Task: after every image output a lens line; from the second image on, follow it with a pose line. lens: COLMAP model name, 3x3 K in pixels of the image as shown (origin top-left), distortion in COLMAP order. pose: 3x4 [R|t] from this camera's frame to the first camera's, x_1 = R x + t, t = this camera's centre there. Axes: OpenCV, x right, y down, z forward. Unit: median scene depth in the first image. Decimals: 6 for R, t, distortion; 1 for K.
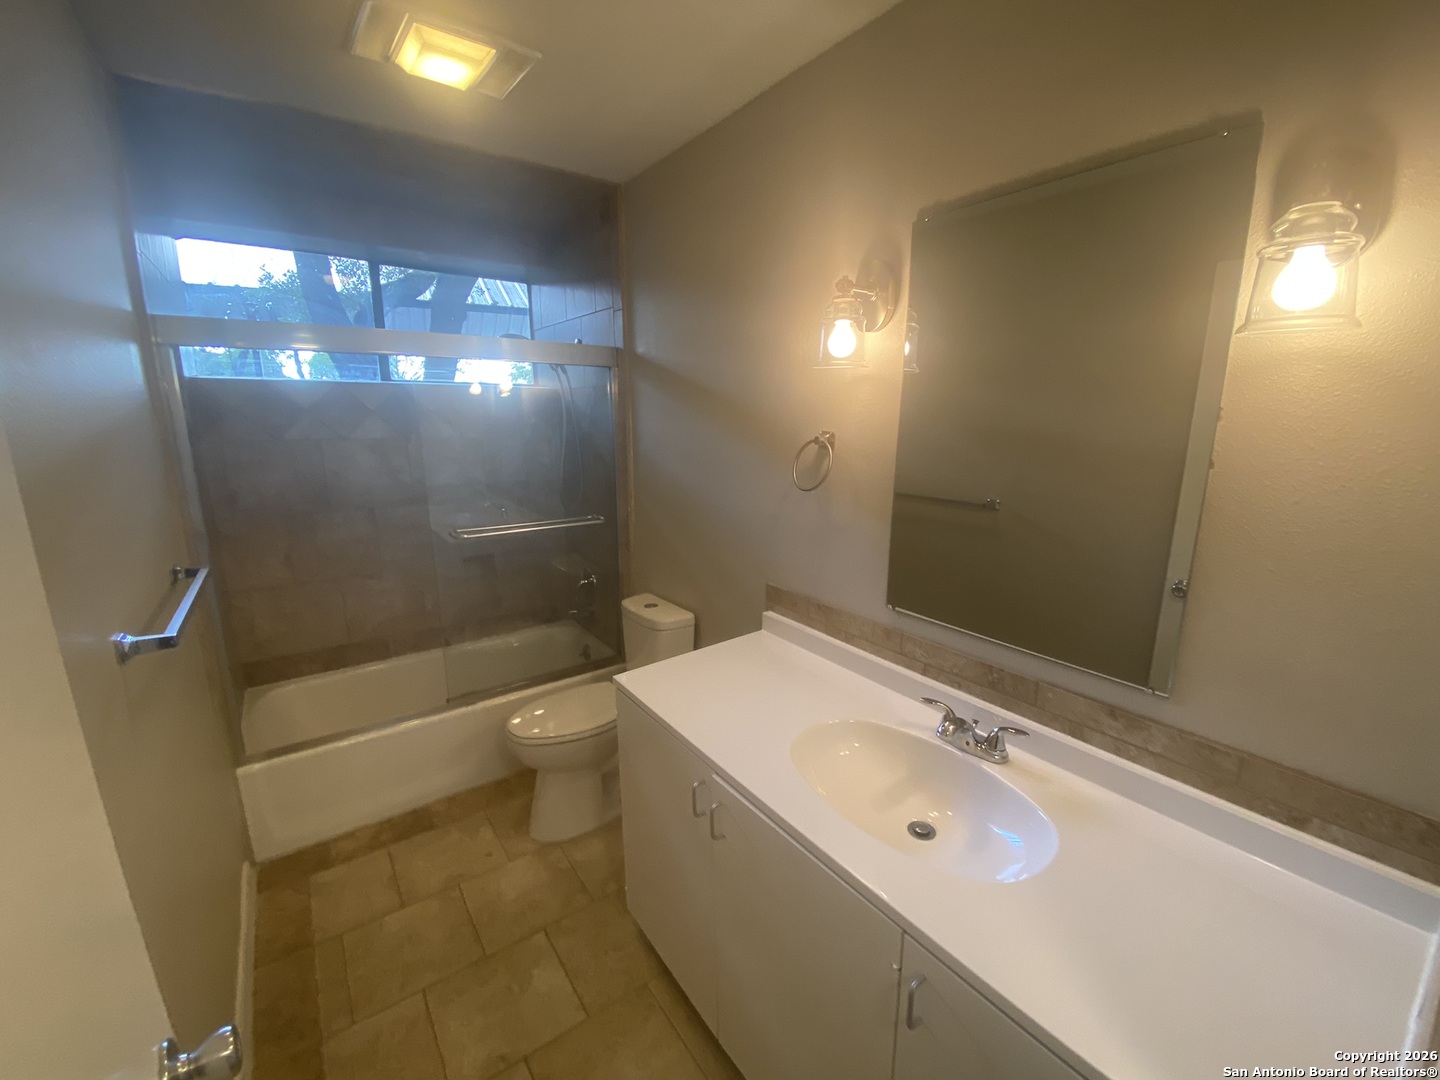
lens RADIAL K [[583.3, 0, 720.0], [0, 583.3, 540.0], [0, 0, 1]] dist [0.041119, -0.035170]
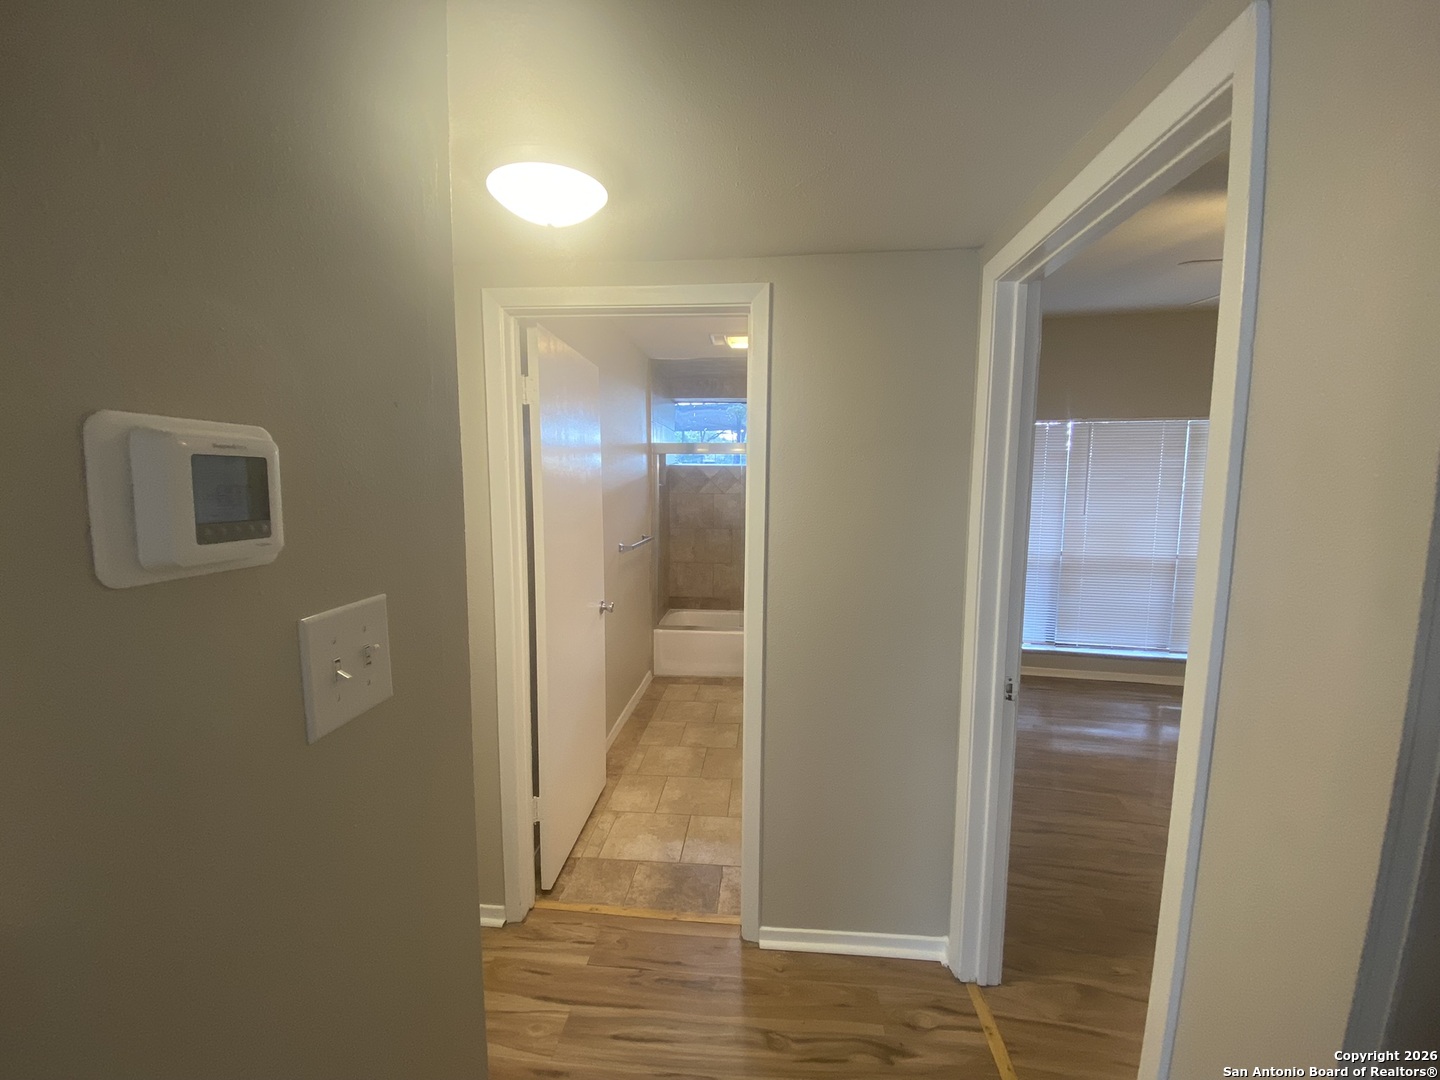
lens RADIAL K [[580.4, 0, 724.0], [0, 580.4, 540.2], [0, 0, 1]] dist [0.017083, -0.019115]
pose [[0.756583, 0.070617, -0.650073, 0.855160], [-0.148829, 0.986656, -0.066034, 0.149230], [0.636735, 0.146710, 0.756997, -0.614528]]
